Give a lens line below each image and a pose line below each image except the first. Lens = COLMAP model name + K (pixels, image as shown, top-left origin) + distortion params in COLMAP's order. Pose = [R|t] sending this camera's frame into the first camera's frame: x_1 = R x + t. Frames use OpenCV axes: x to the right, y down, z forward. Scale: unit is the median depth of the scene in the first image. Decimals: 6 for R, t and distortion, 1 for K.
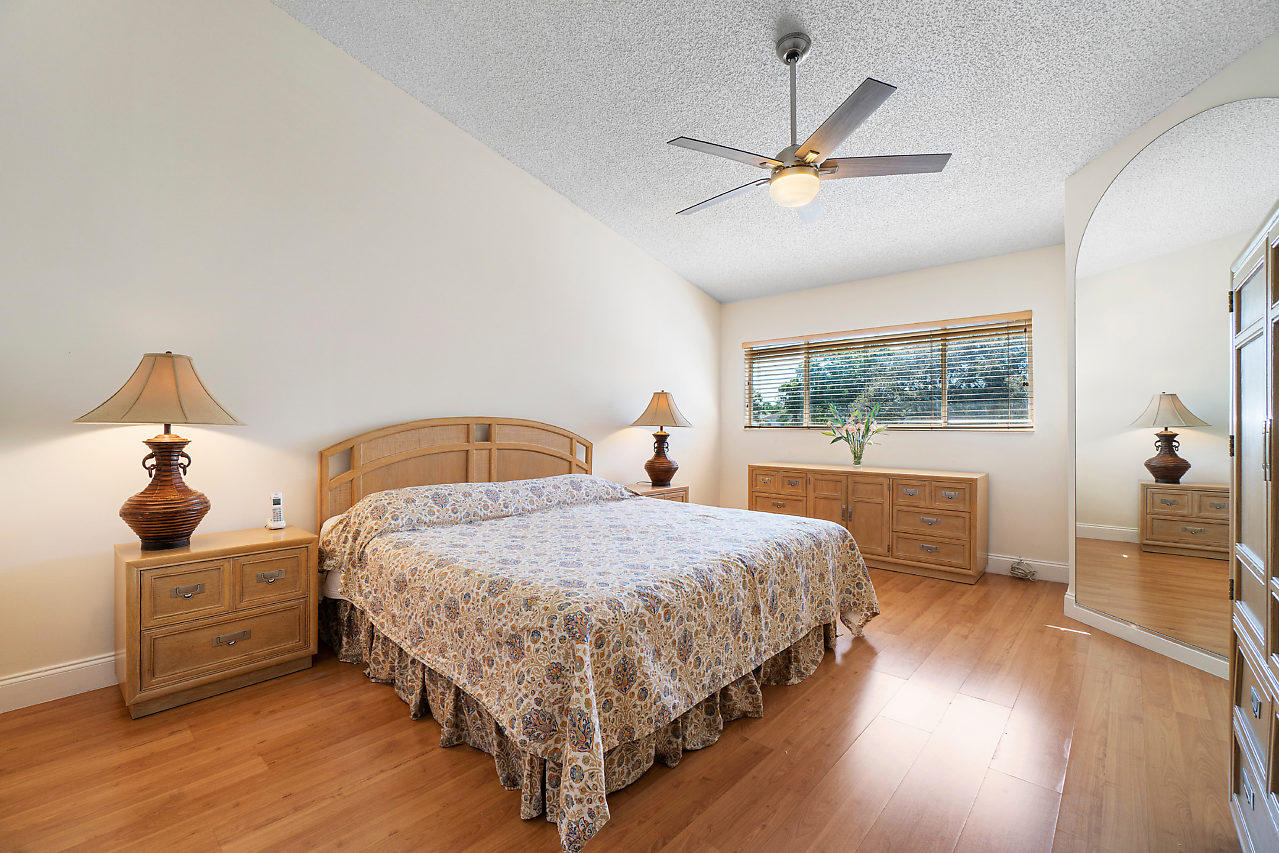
lens RADIAL K [[546.9, 0, 632.5], [0, 546.9, 429.7], [0, 0, 1]] dist [-0.001679, -0.000033]
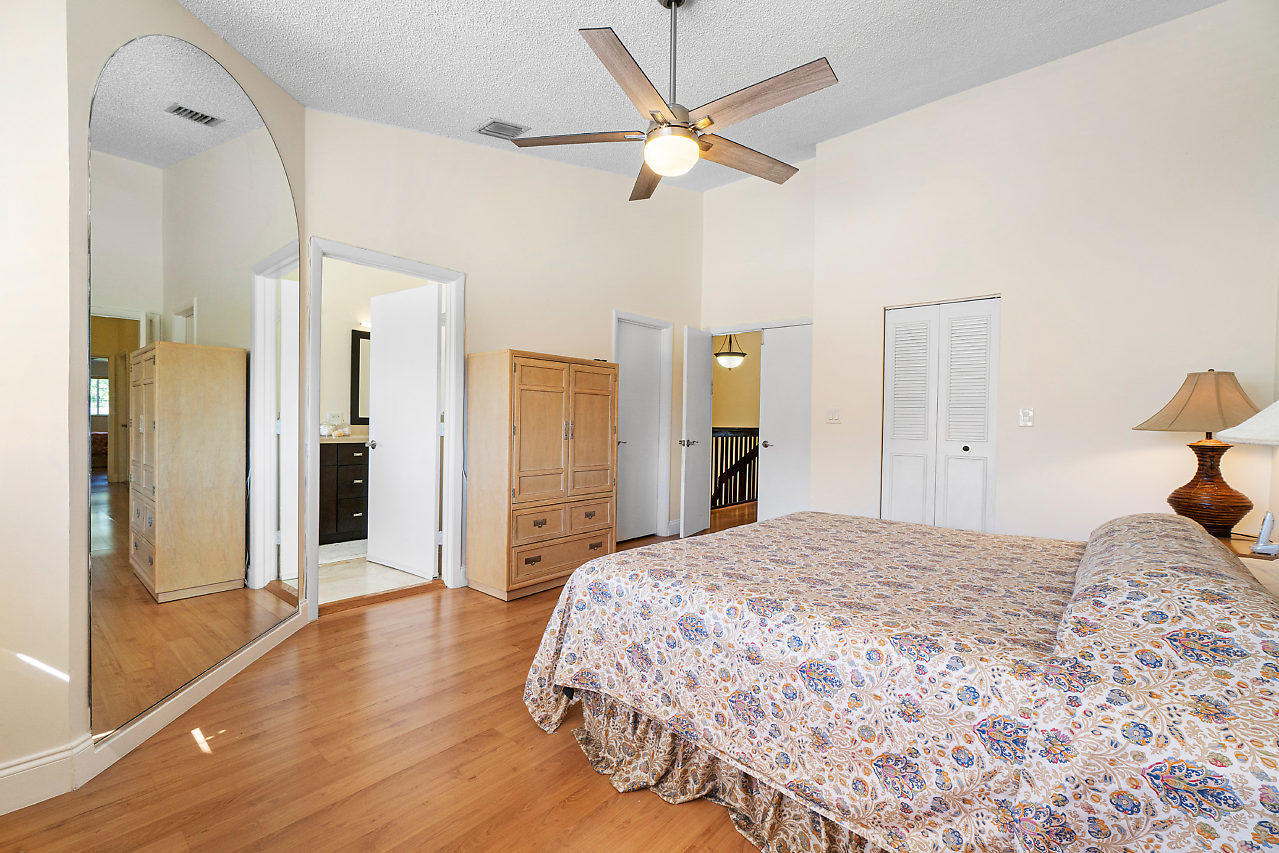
lens RADIAL K [[546.9, 0, 632.5], [0, 546.9, 429.7], [0, 0, 1]] dist [-0.001679, -0.000033]
pose [[-0.999695, -0.012121, -0.021510, 0.214253], [-0.012365, 0.999861, 0.011229, -0.003923], [0.021371, 0.011491, -0.999706, 1.110753]]
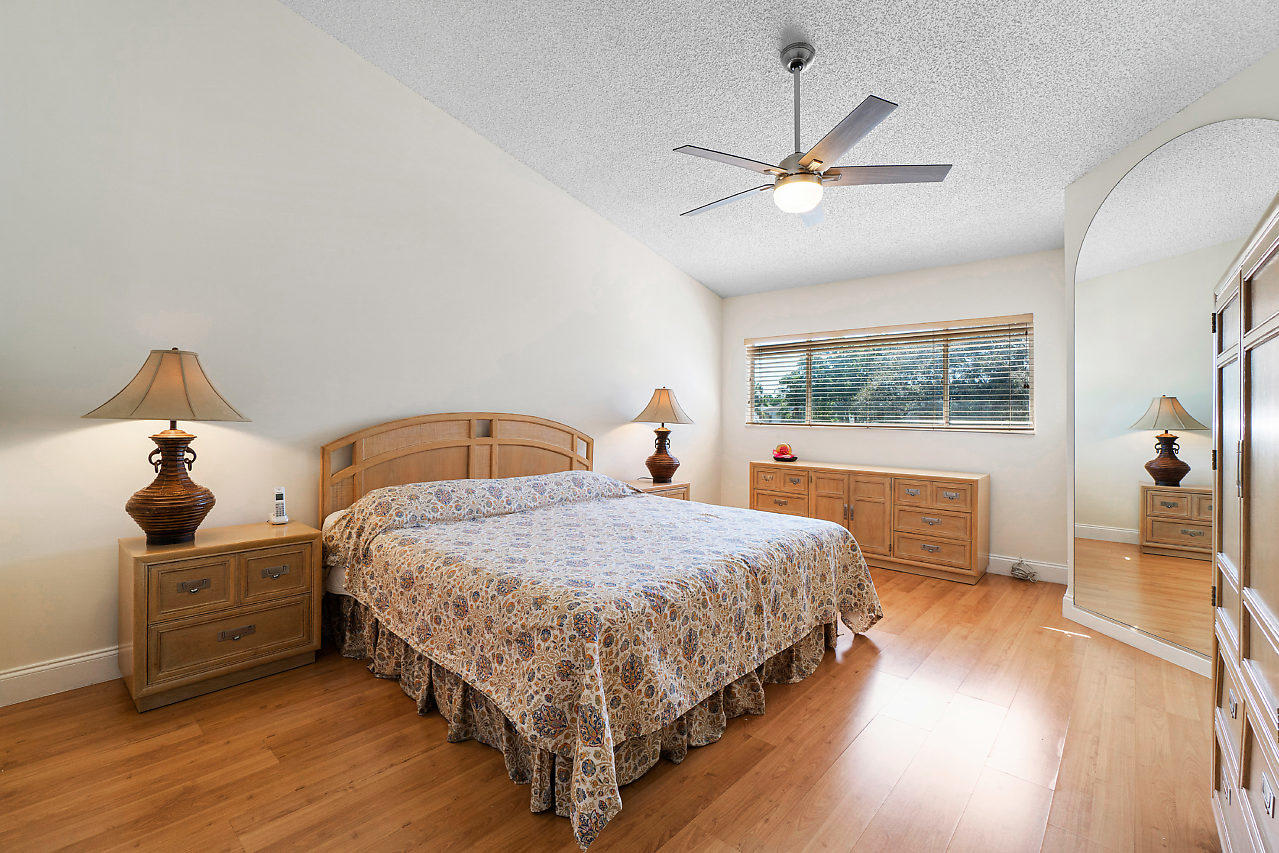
lens RADIAL K [[553.1, 0, 629.3], [0, 553.1, 422.1], [0, 0, 1]] dist [-0.000998, -0.000520]
pose [[0.999978, 0.004773, -0.004683, -0.011049], [-0.004784, 0.999986, -0.002446, -0.014800], [0.004671, 0.002469, 0.999986, -0.029833]]
